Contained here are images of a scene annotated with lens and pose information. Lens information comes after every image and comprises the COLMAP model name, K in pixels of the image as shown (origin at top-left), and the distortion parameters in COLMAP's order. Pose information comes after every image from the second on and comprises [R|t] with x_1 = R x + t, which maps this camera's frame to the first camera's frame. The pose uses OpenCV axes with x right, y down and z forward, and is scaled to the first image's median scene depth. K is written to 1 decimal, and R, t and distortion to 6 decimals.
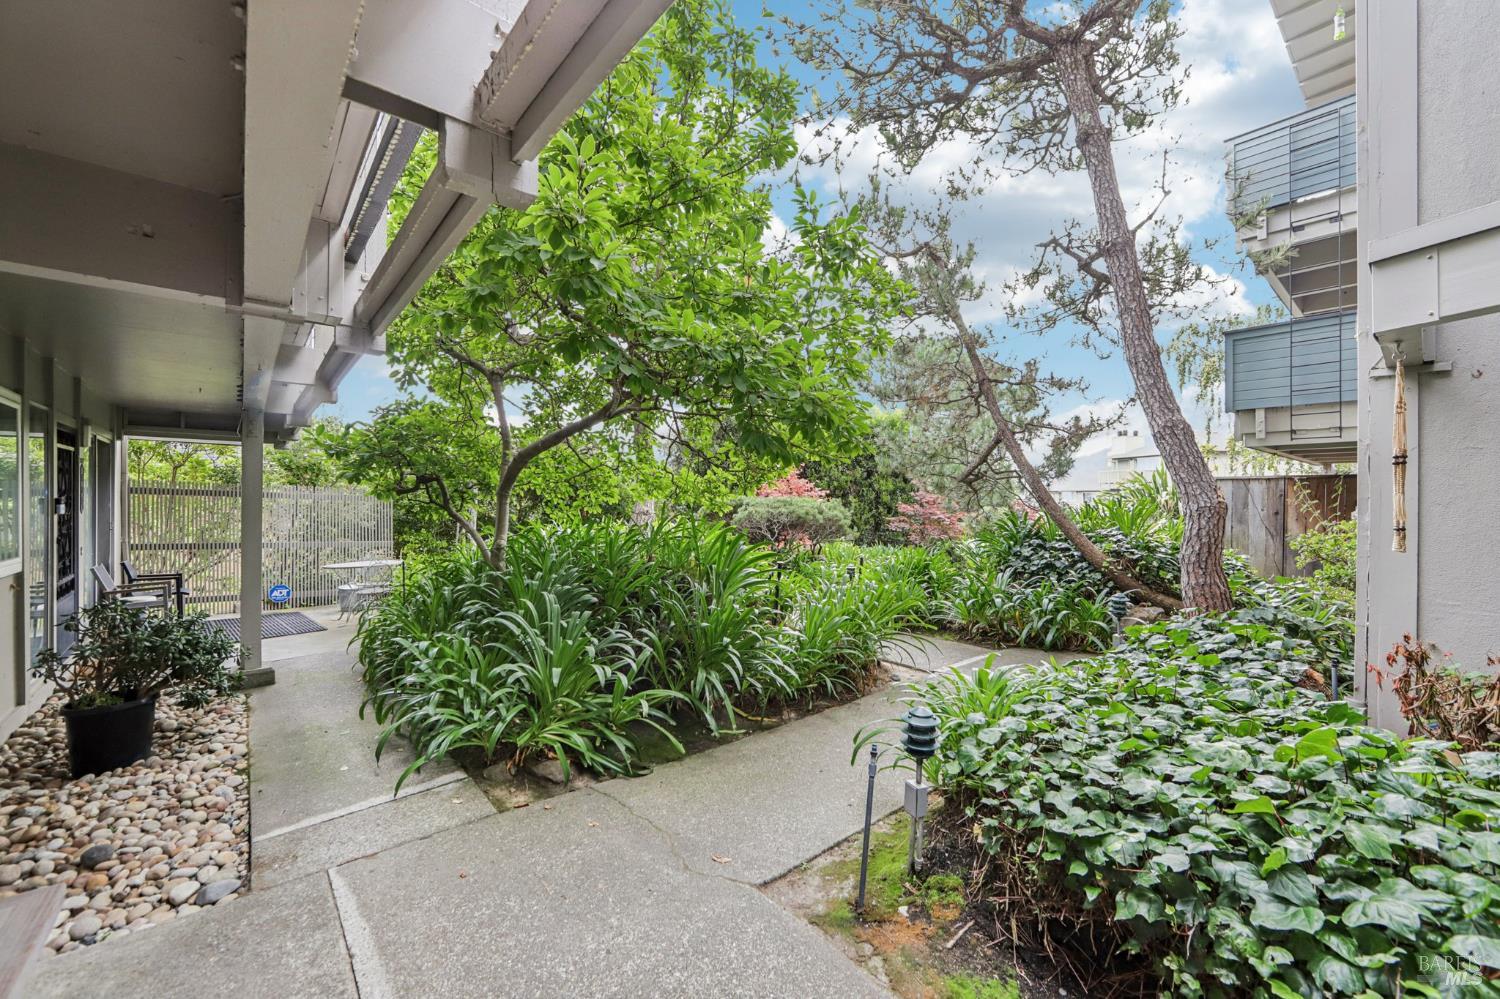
lens RADIAL K [[599.4, 0, 747.4], [0, 599.4, 496.5], [0, 0, 1]] dist [-0.008944, 0.001376]
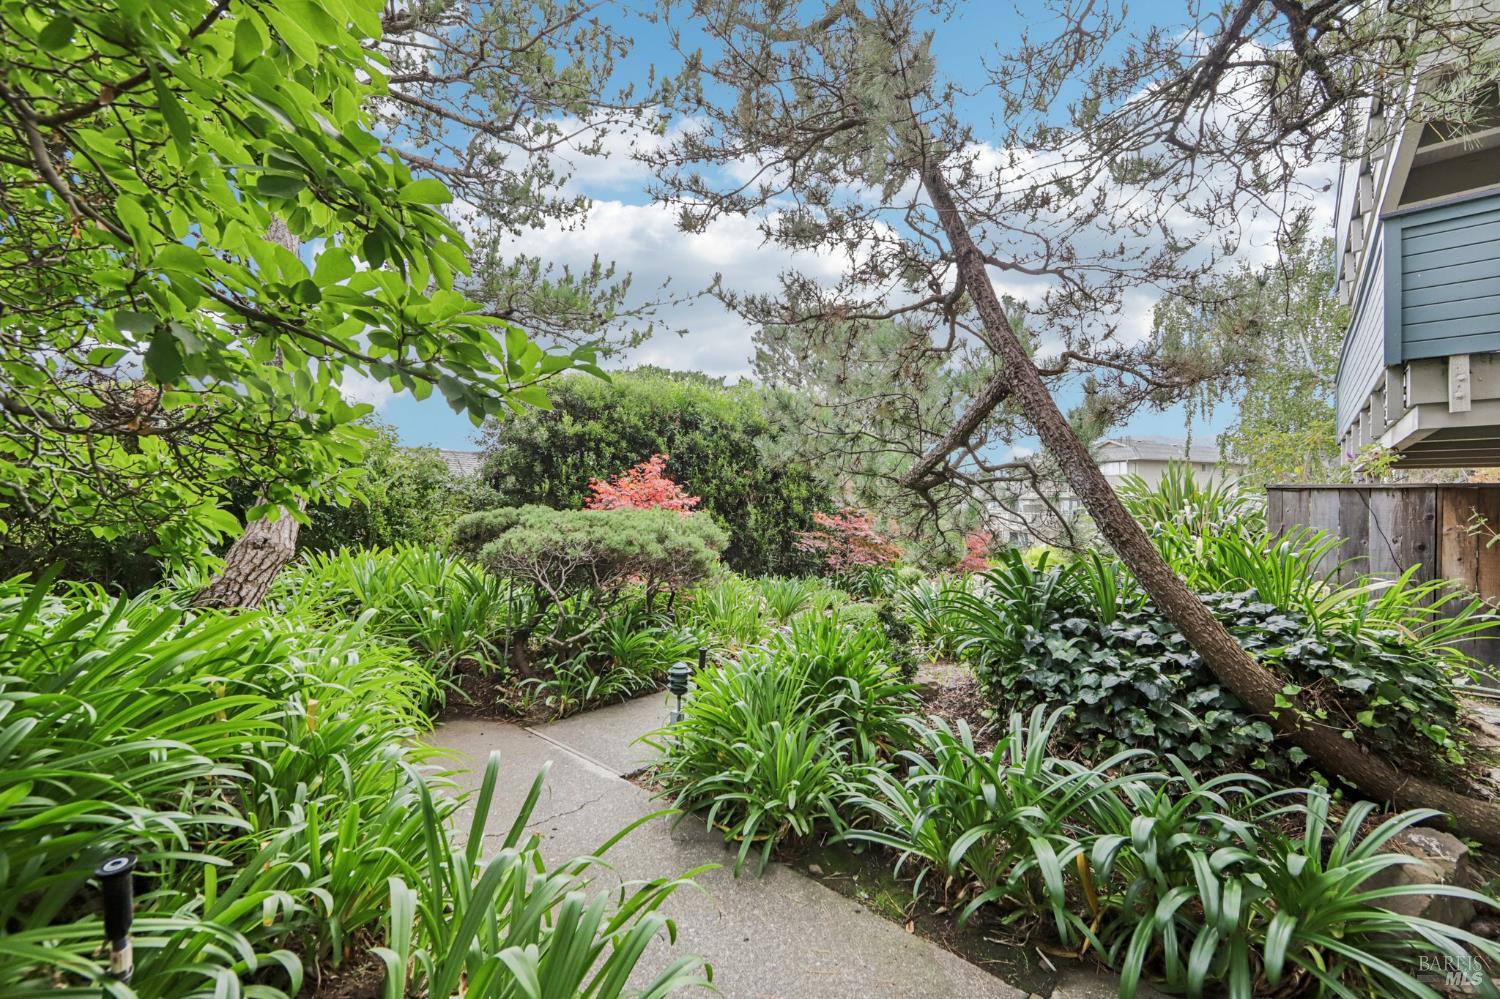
lens RADIAL K [[599.4, 0, 752.1], [0, 599.4, 500.2], [0, 0, 1]] dist [-0.008944, 0.001376]
pose [[0.992161, 0.012008, 0.124389, 0.152987], [-0.011897, 0.999928, -0.001636, -0.009971], [-0.124399, 0.000143, 0.992232, 0.486115]]
